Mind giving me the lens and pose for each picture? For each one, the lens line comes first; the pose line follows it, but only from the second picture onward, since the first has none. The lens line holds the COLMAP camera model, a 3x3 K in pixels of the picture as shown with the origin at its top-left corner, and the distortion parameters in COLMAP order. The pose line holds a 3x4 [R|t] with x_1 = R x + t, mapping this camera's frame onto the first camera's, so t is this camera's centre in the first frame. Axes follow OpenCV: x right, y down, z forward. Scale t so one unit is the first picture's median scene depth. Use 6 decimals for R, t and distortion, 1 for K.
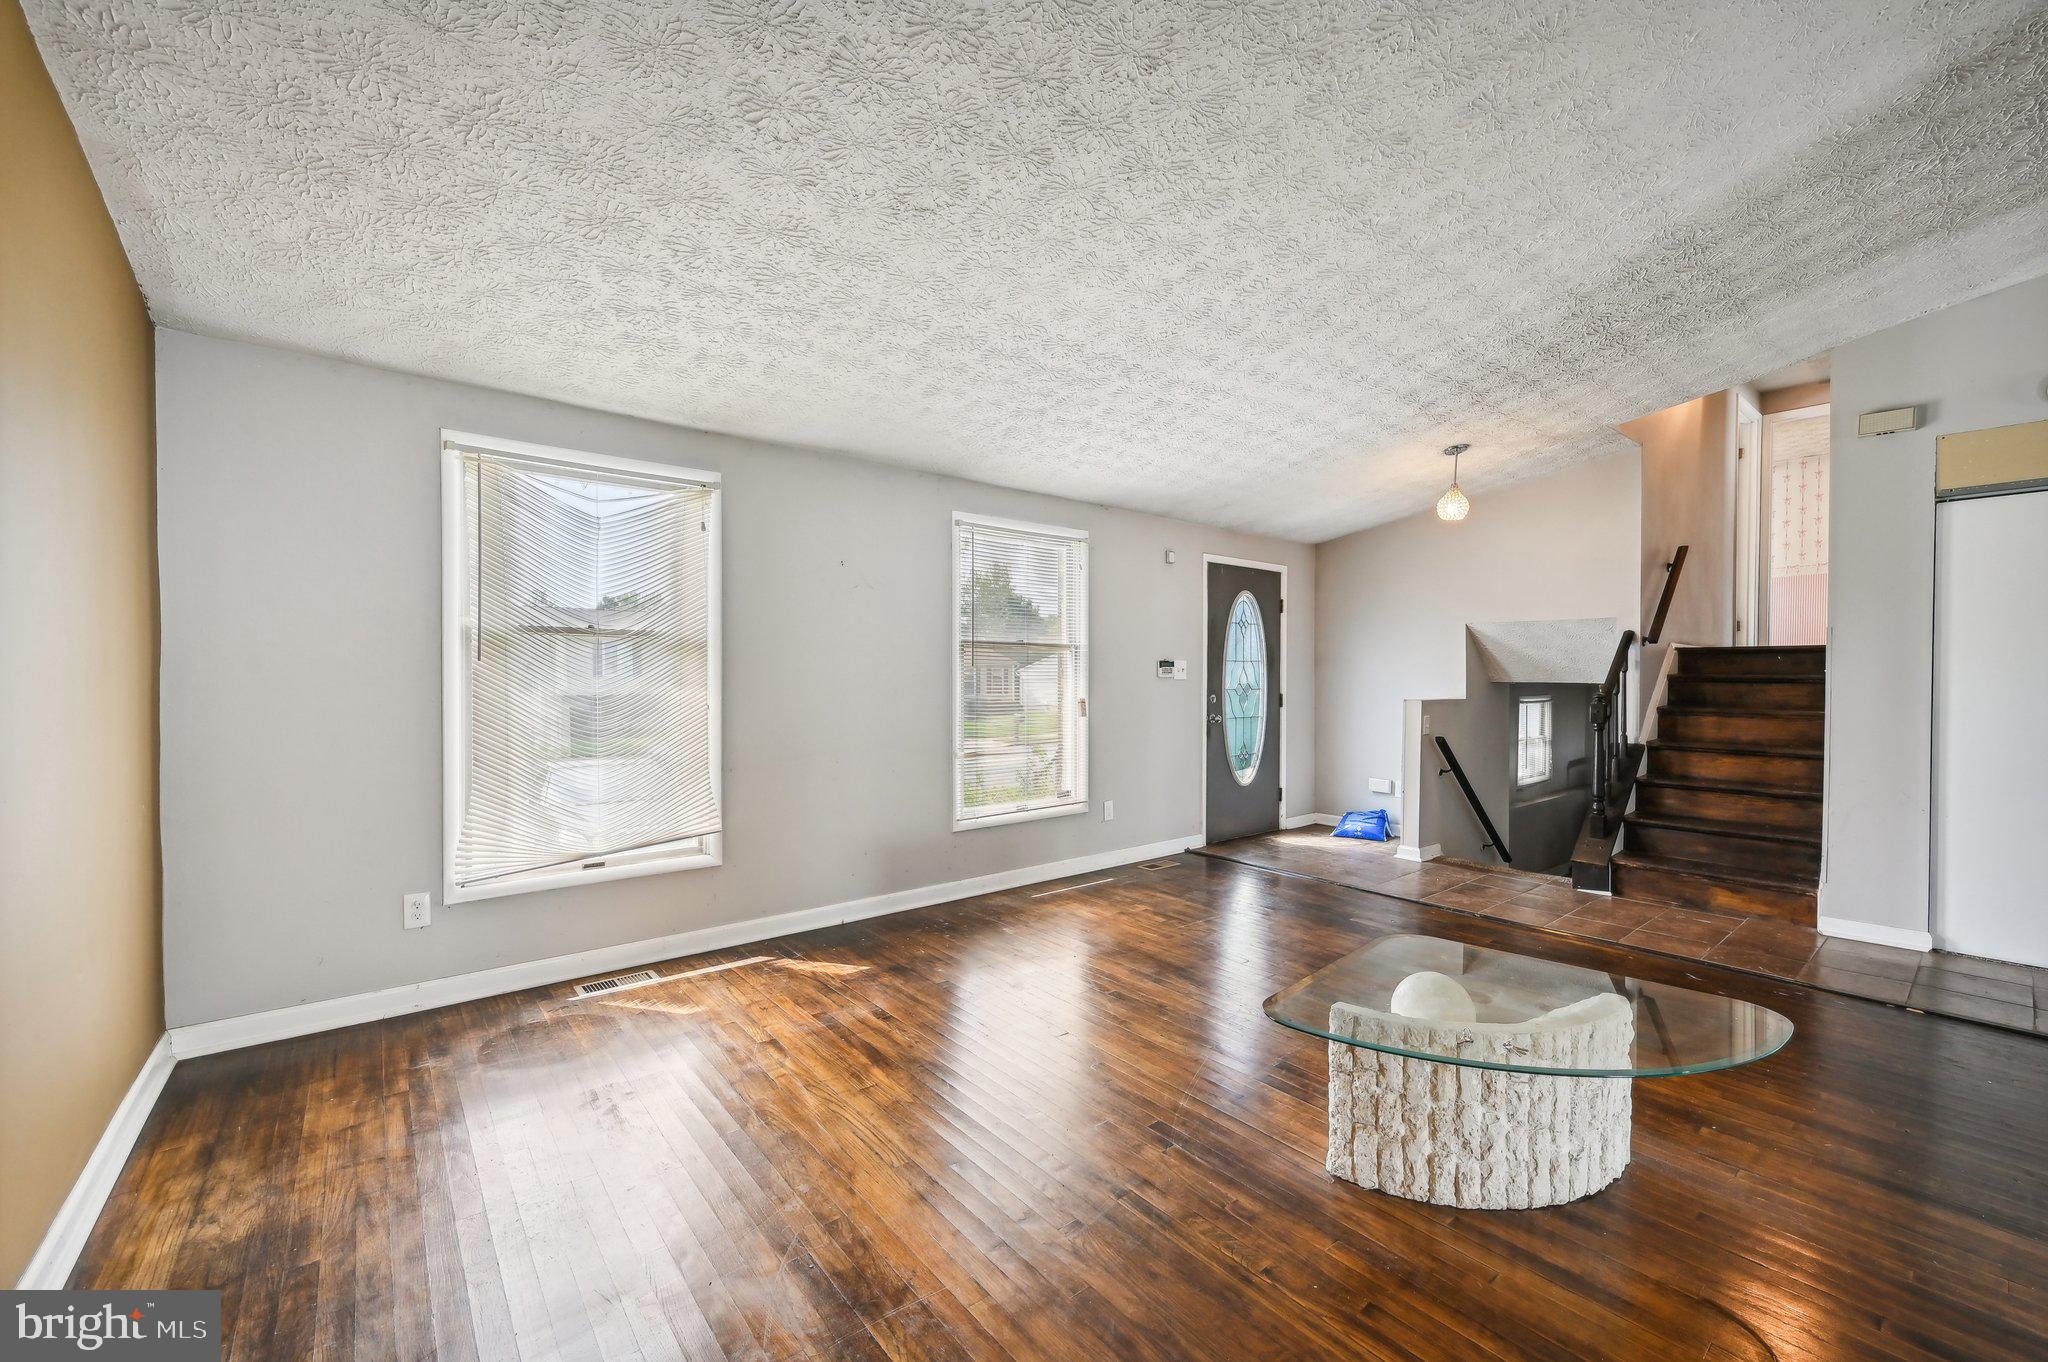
lens RADIAL K [[815.8, 0, 1033.1], [0, 815.8, 686.0], [0, 0, 1]] dist [0.000052, 0.000297]
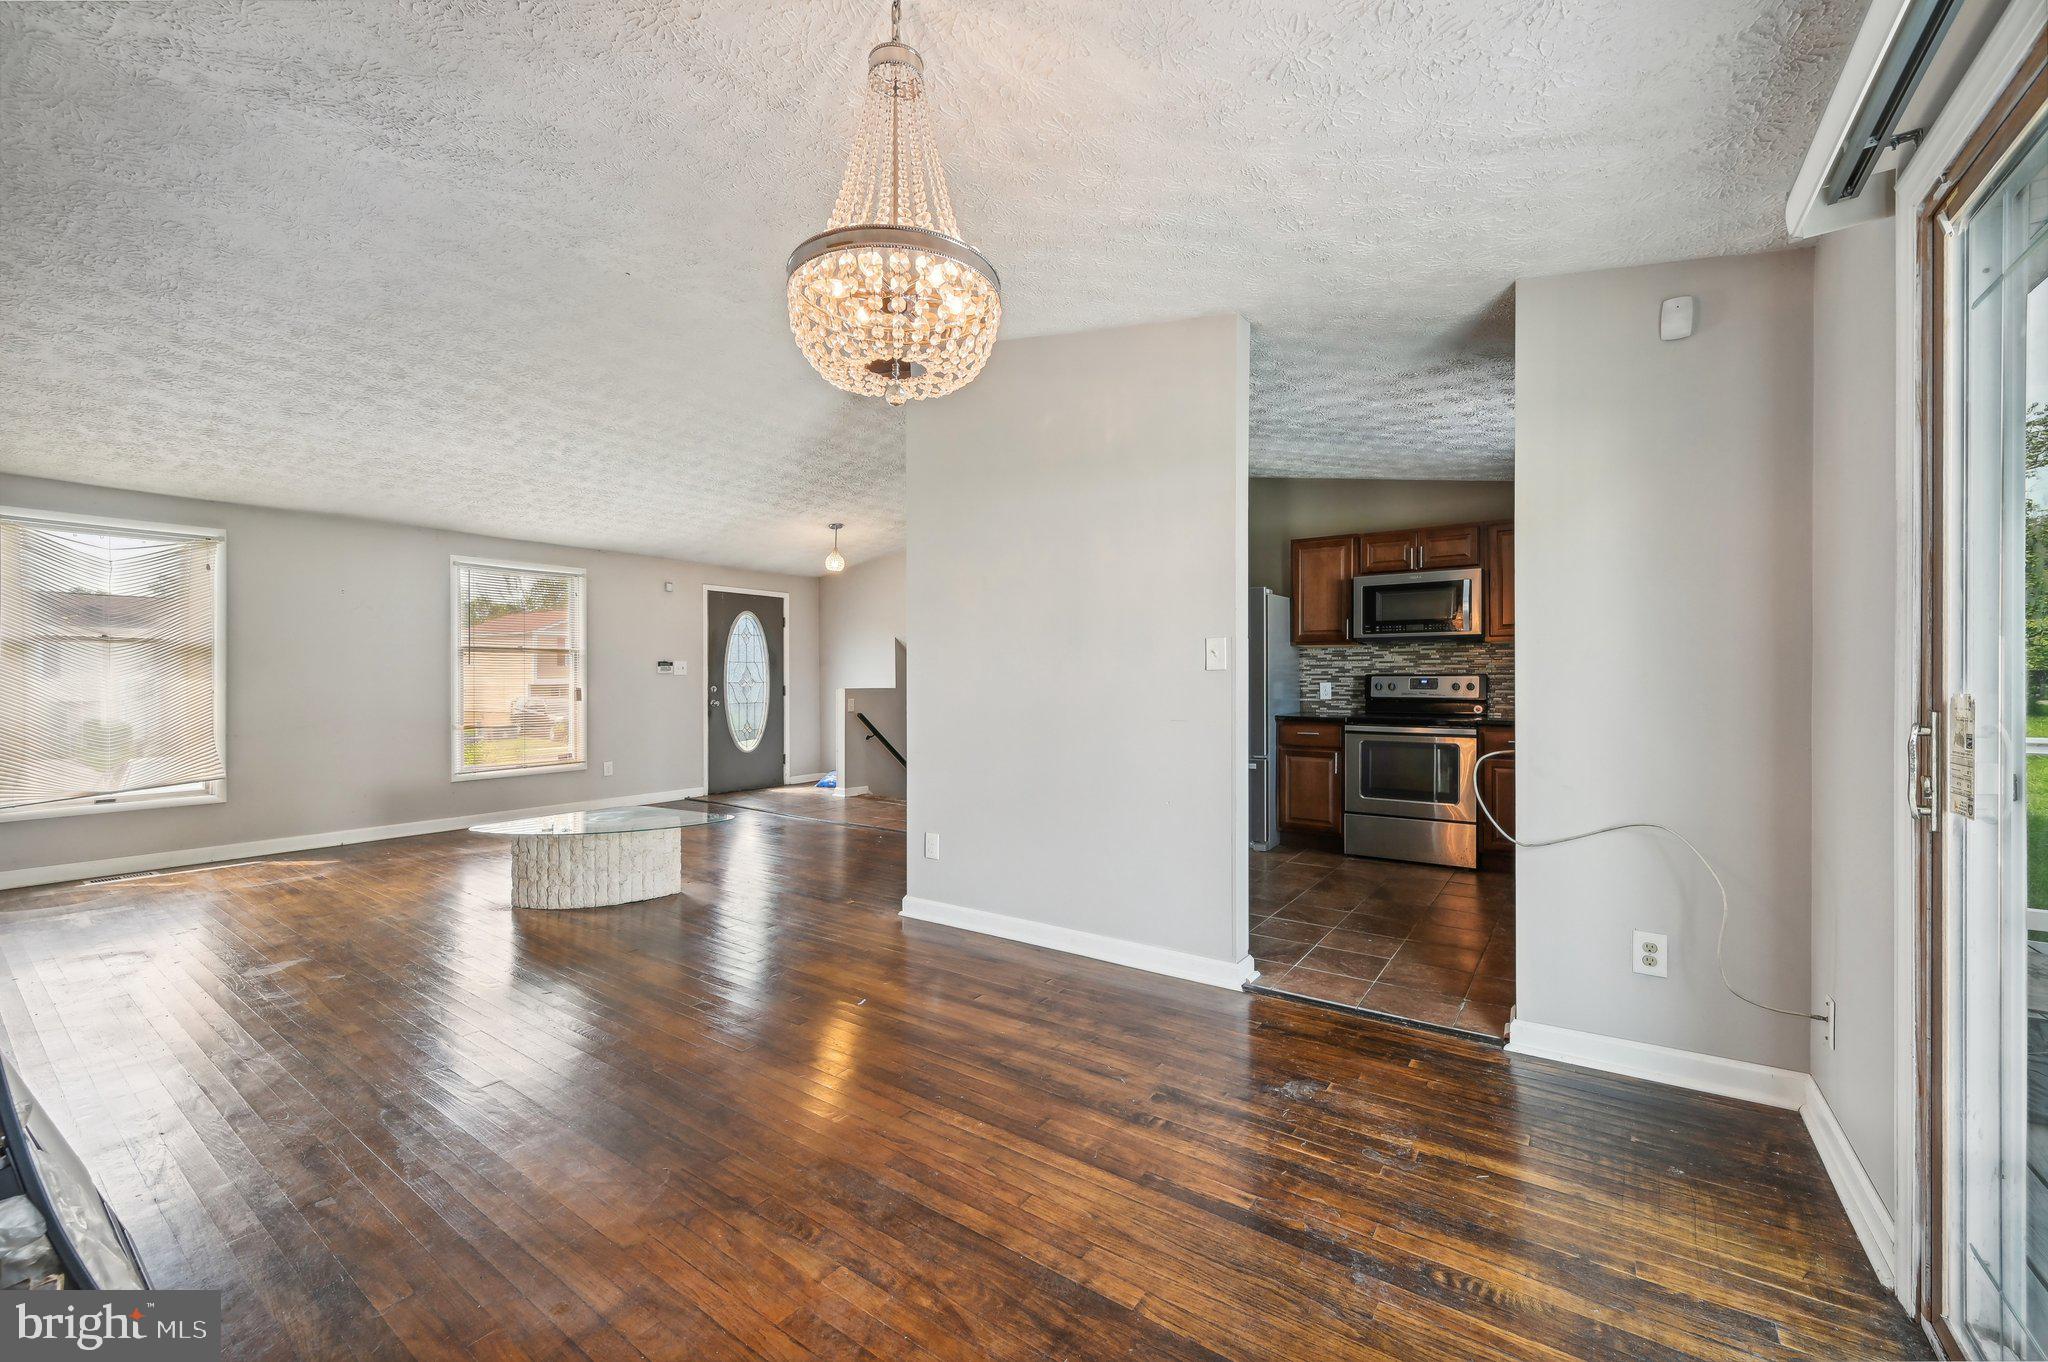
lens RADIAL K [[809.0, 0, 1033.2], [0, 809.0, 683.2], [0, 0, 1]] dist [0.000830, 0.000785]
pose [[0.964176, -0.003674, 0.265237, 0.501645], [0.005152, 0.999975, -0.004879, 0.019976], [-0.265213, 0.006070, 0.964171, -0.619468]]
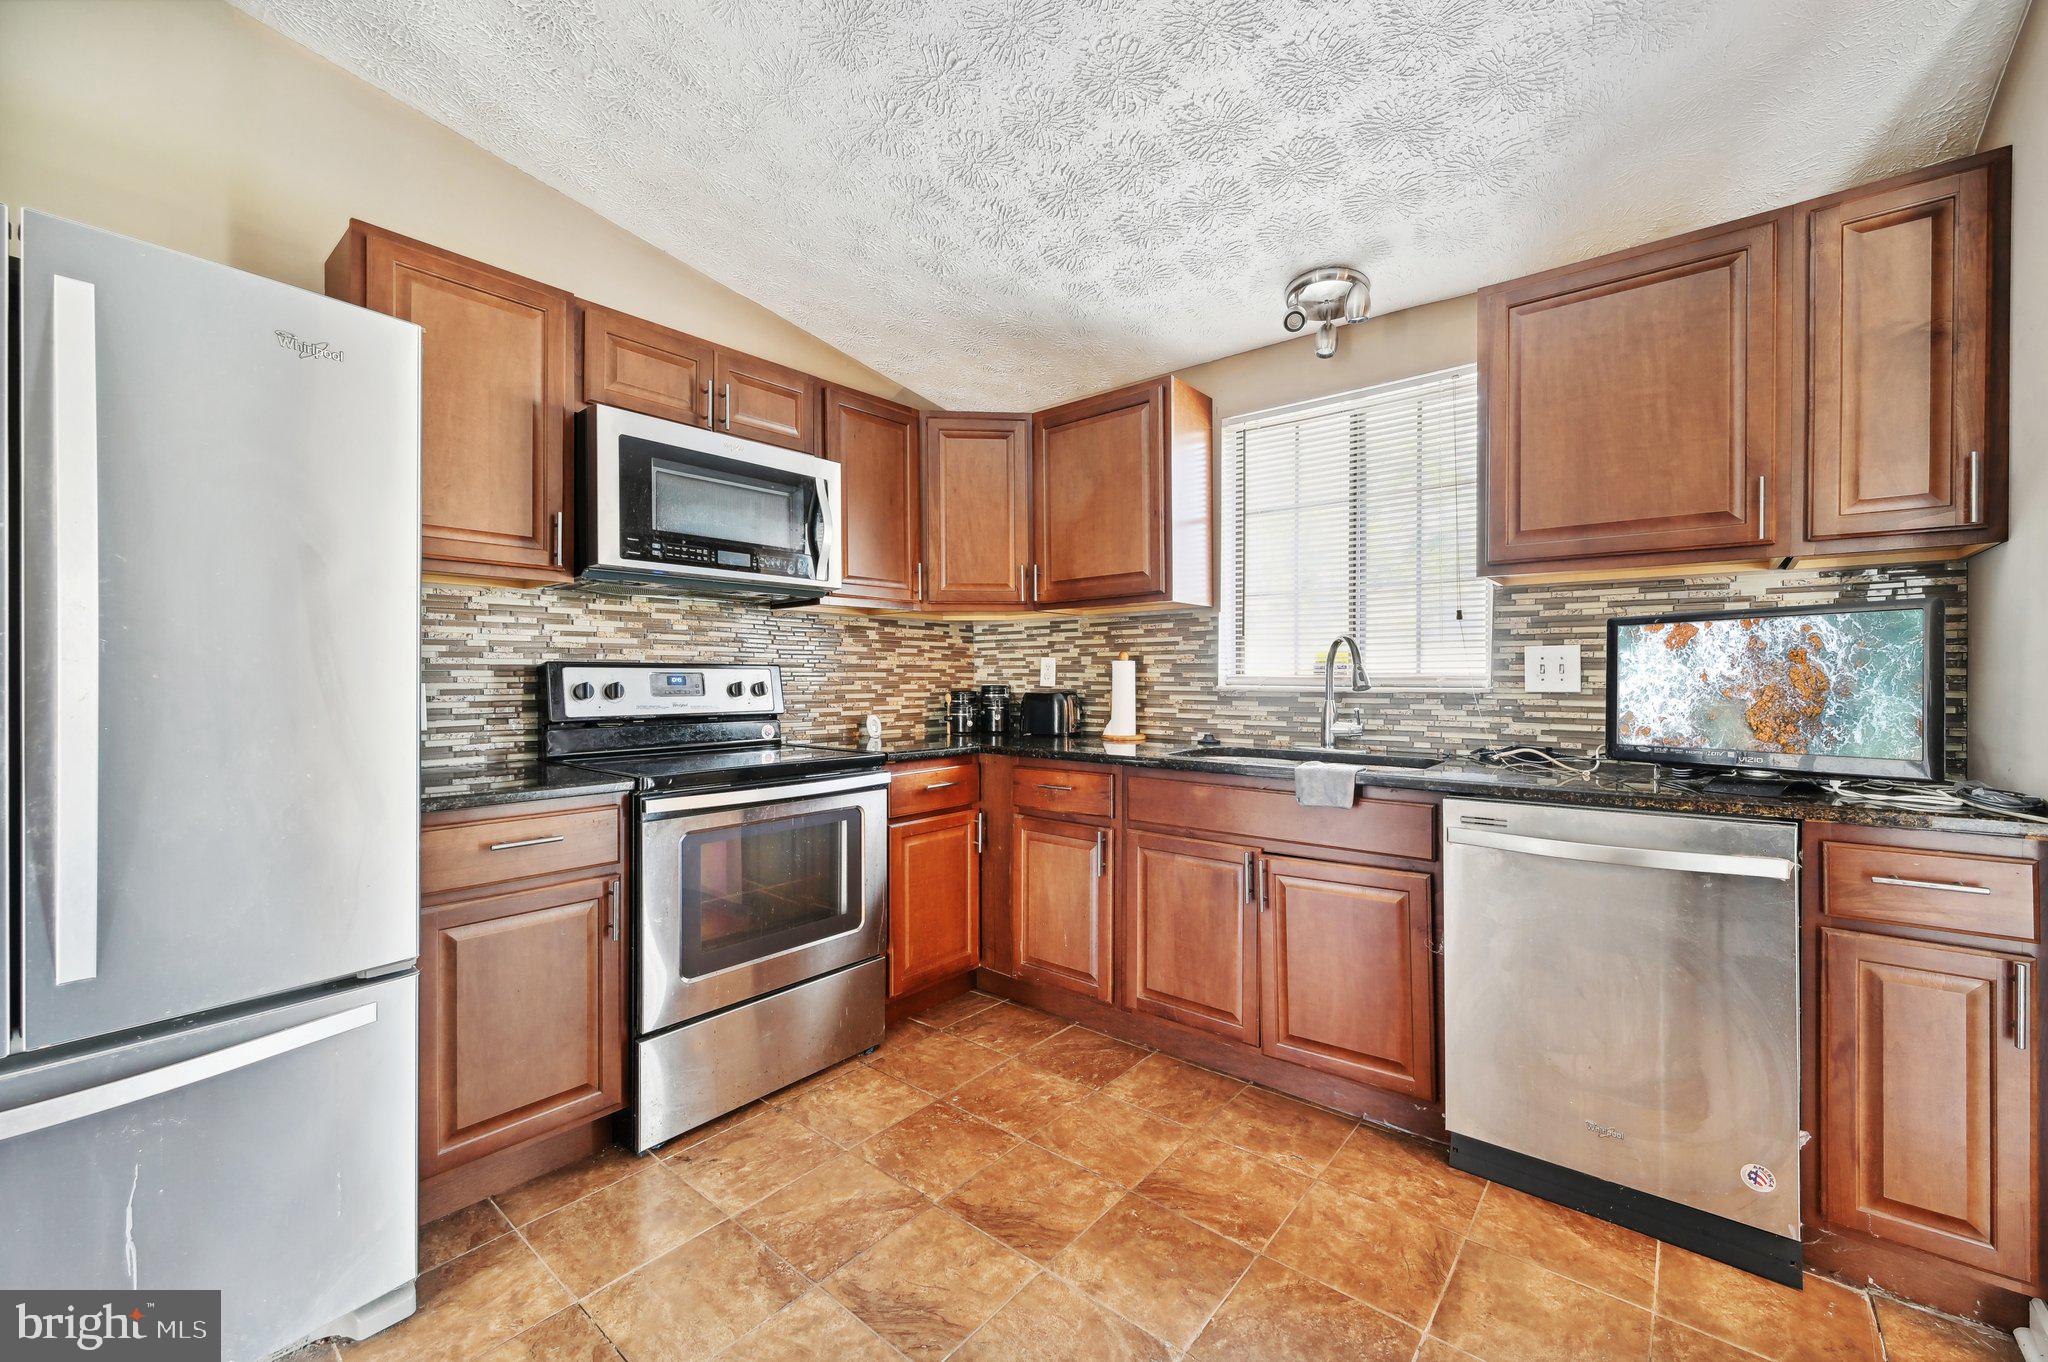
lens RADIAL K [[823.3, 0, 1024.0], [0, 823.3, 681.0], [0, 0, 1]] dist [-0.000051, 0.000057]
pose [[-0.187440, -0.007792, 0.982245, 0.788568], [0.008460, 0.999919, 0.009546, 0.011909], [-0.982240, 0.010100, -0.187359, 0.293771]]
